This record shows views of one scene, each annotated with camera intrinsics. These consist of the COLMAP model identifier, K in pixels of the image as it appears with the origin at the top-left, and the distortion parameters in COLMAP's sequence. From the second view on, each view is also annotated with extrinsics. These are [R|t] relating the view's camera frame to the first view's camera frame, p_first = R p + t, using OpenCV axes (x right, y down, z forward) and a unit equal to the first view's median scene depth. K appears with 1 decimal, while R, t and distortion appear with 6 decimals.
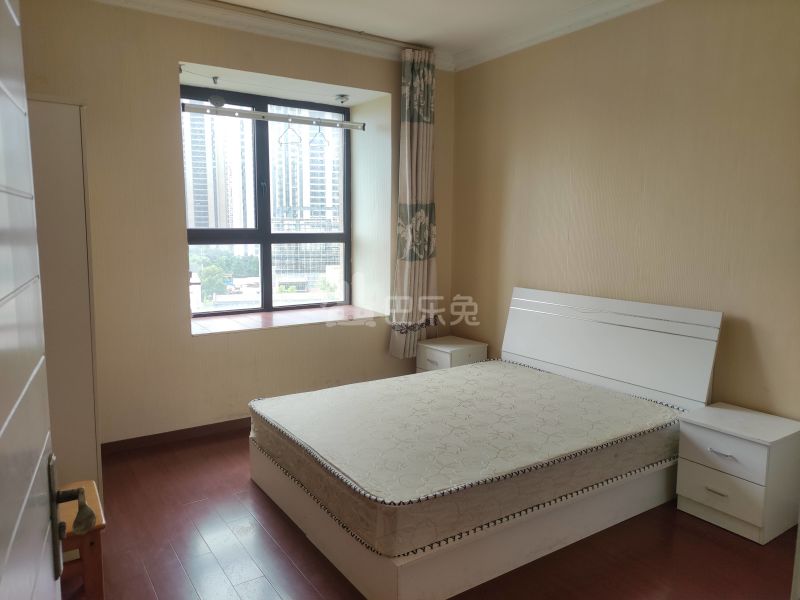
lens RADIAL K [[578.2, 0, 405.4], [0, 578.2, 297.5], [0, 0, 1]] dist [0.007819, -0.002198]
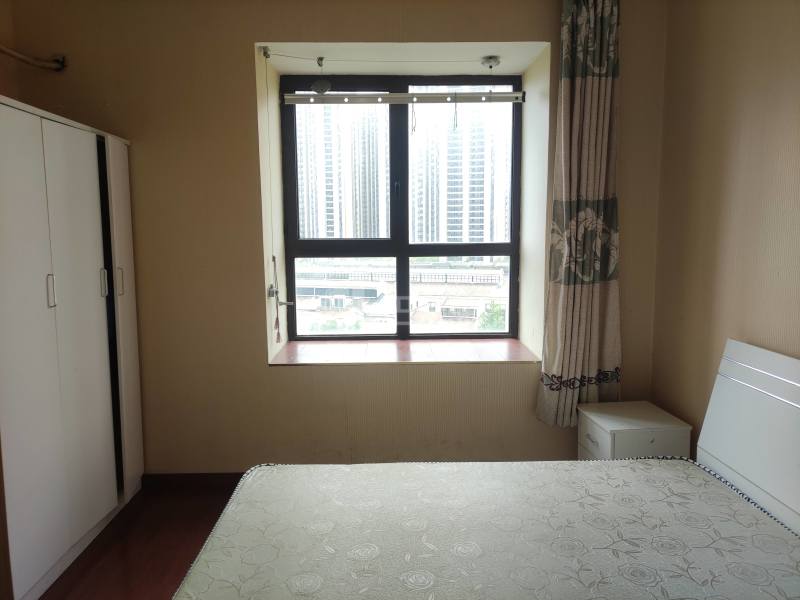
lens RADIAL K [[586.2, 0, 398.7], [0, 586.2, 296.4], [0, 0, 1]] dist [0.005106, -0.001237]
pose [[0.838809, 0.047549, -0.542346, 0.215678], [-0.055263, 0.998470, 0.002068, -0.040098], [0.541614, 0.028237, 0.840153, 0.318383]]
